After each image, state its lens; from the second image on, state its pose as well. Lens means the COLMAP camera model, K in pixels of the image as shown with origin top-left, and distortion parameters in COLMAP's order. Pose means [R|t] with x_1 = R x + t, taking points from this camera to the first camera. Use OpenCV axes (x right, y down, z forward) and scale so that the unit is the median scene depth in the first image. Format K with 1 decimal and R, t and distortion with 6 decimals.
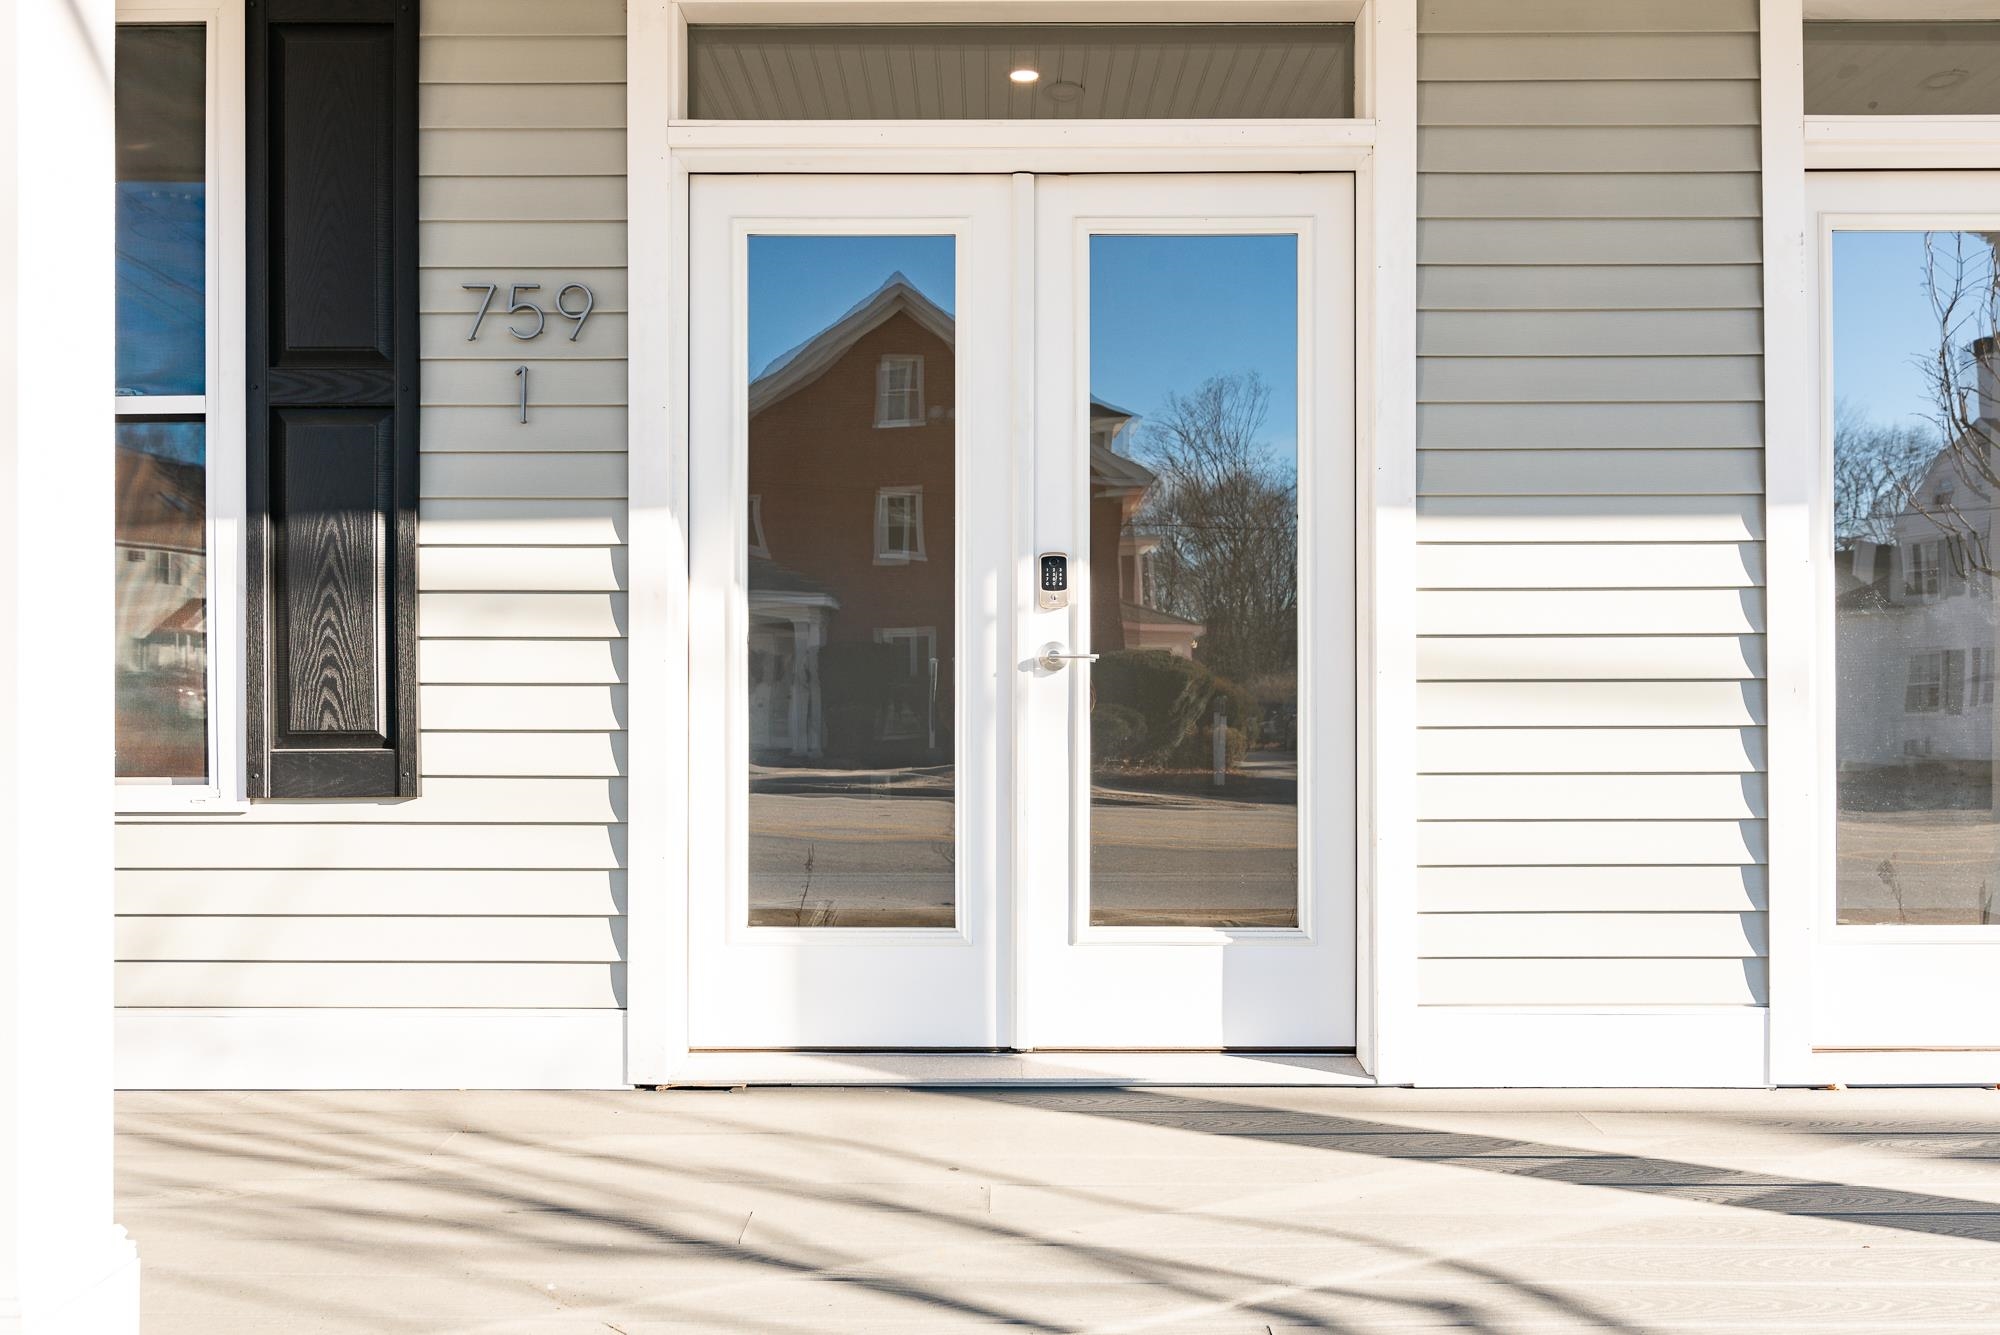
lens RADIAL K [[1647.6, 0, 999.9], [0, 1647.6, 670.3], [0, 0, 1]] dist [0.010816, -0.007988]
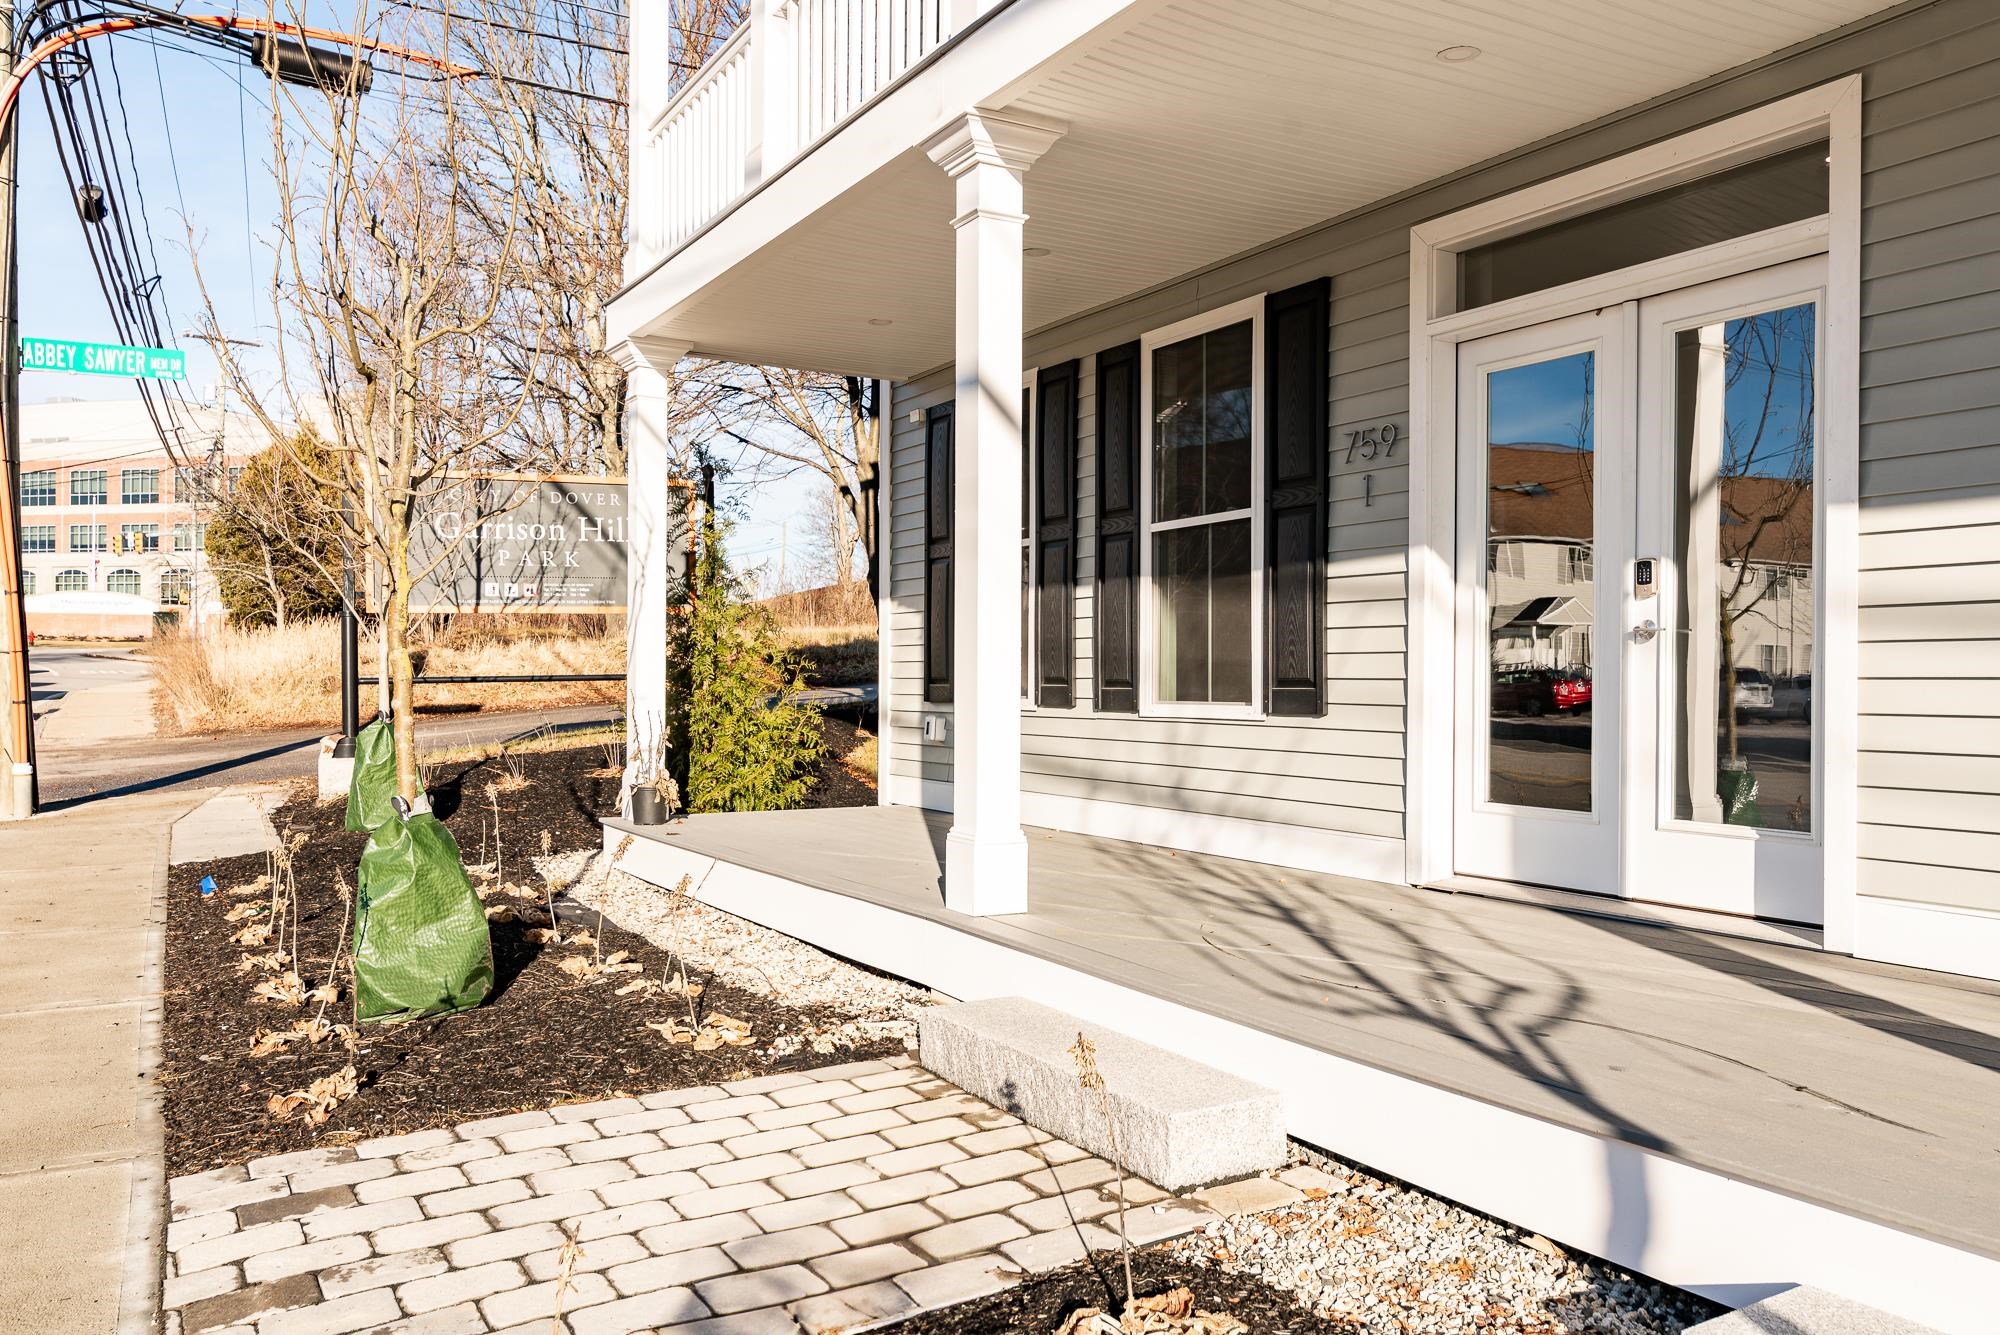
lens RADIAL K [[1647.6, 0, 997.7], [0, 1647.6, 668.5], [0, 0, 1]] dist [0.010816, -0.007988]
pose [[0.487328, -0.004573, -0.873207, 1.071713], [0.000274, 0.999987, -0.005084, 0.034284], [0.873219, 0.002238, 0.487323, -0.218957]]
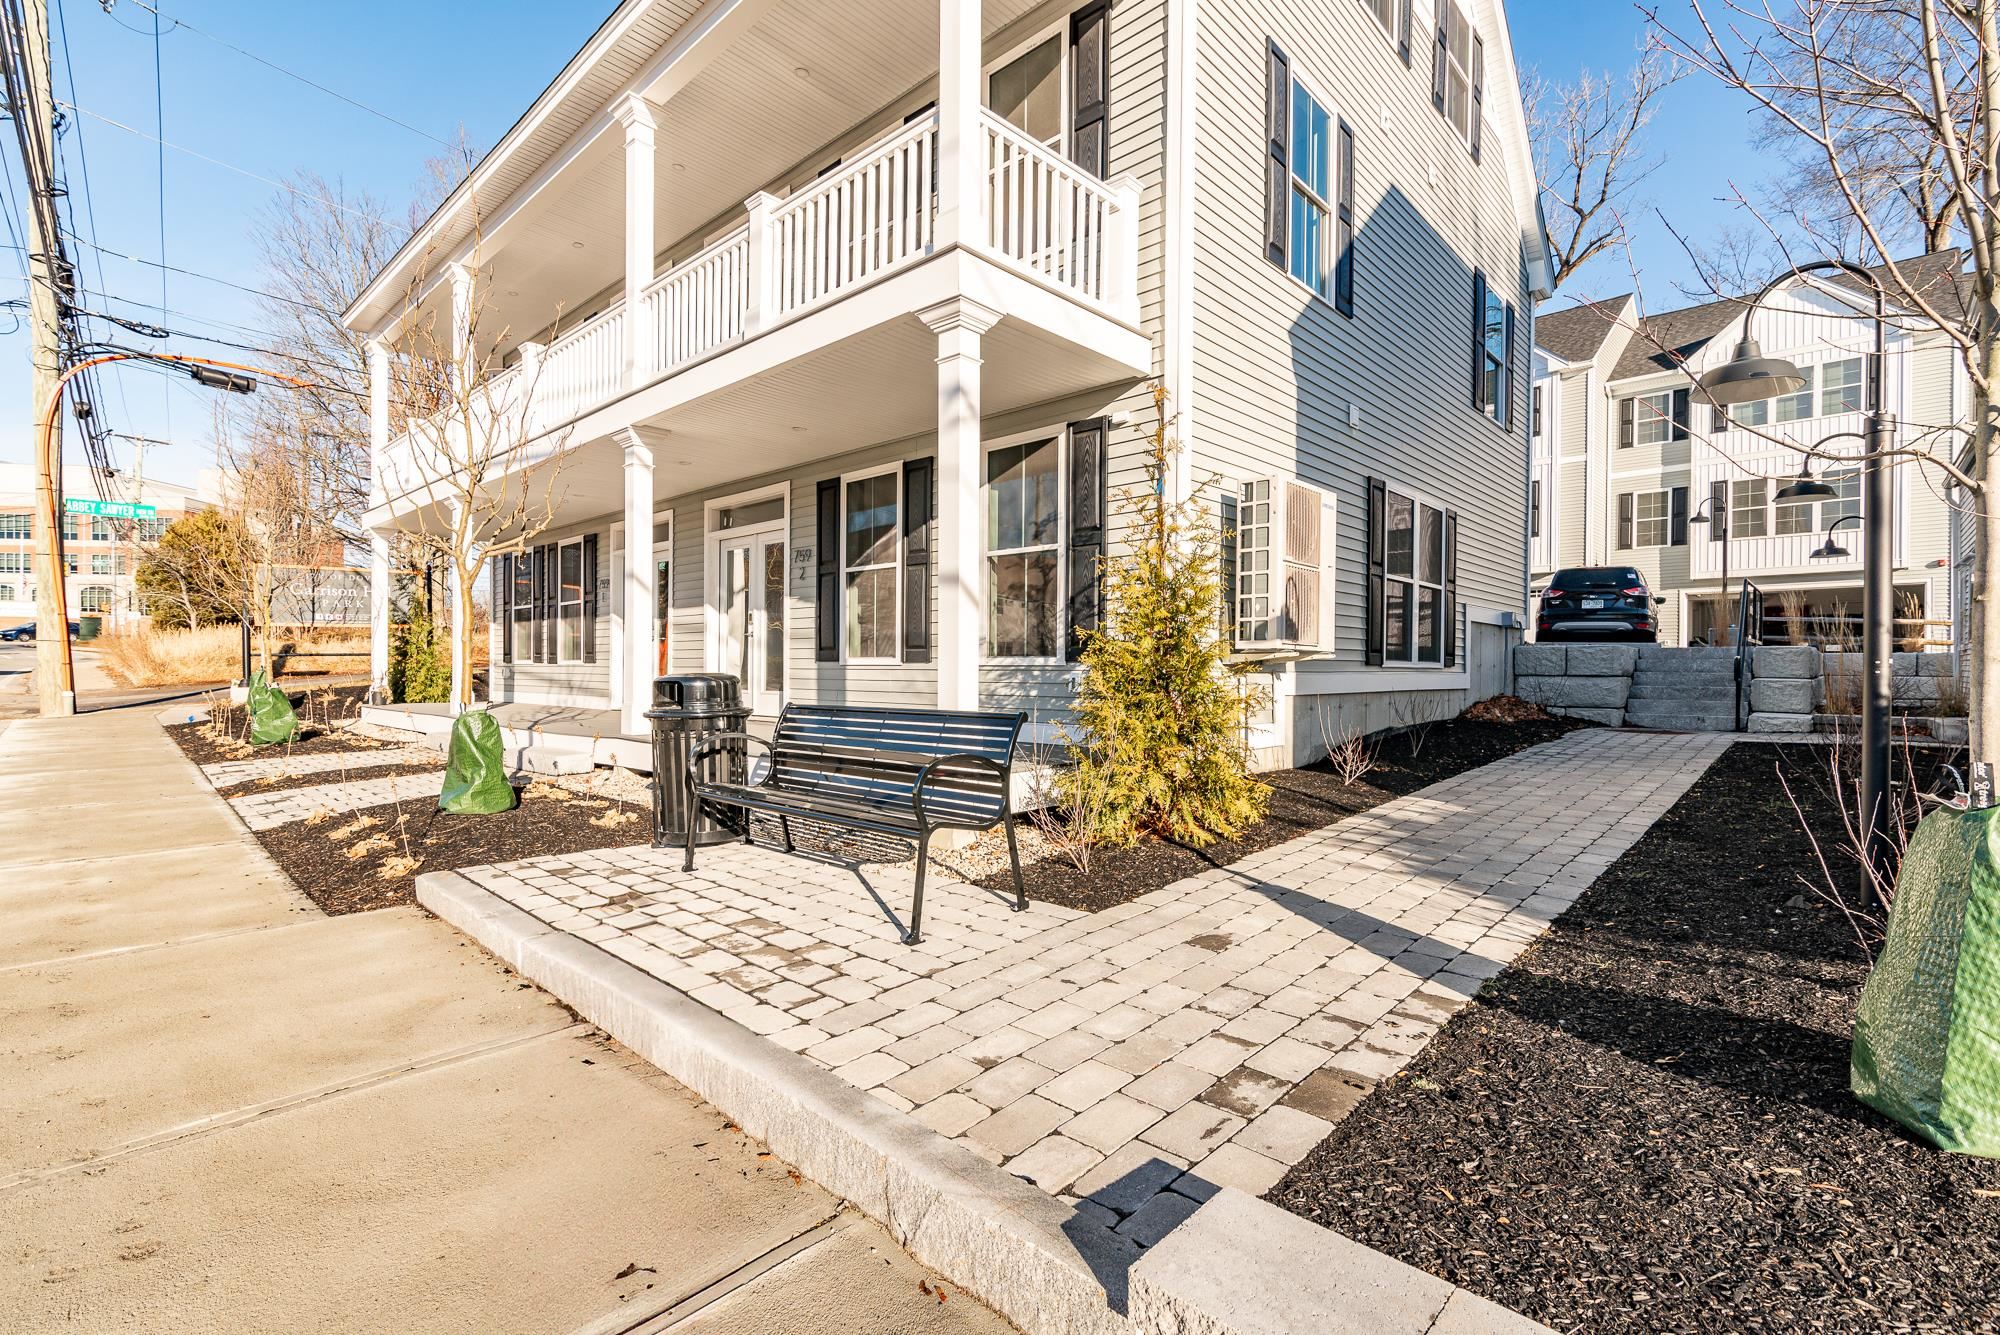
lens RADIAL K [[896.9, 0, 1006.9], [0, 896.9, 674.4], [0, 0, 1]] dist [-0.003421, -0.000805]
pose [[0.745995, 0.009285, -0.665887, 3.236957], [-0.003629, 0.999945, 0.009878, 0.085536], [0.665942, -0.004953, 0.745987, -0.529287]]
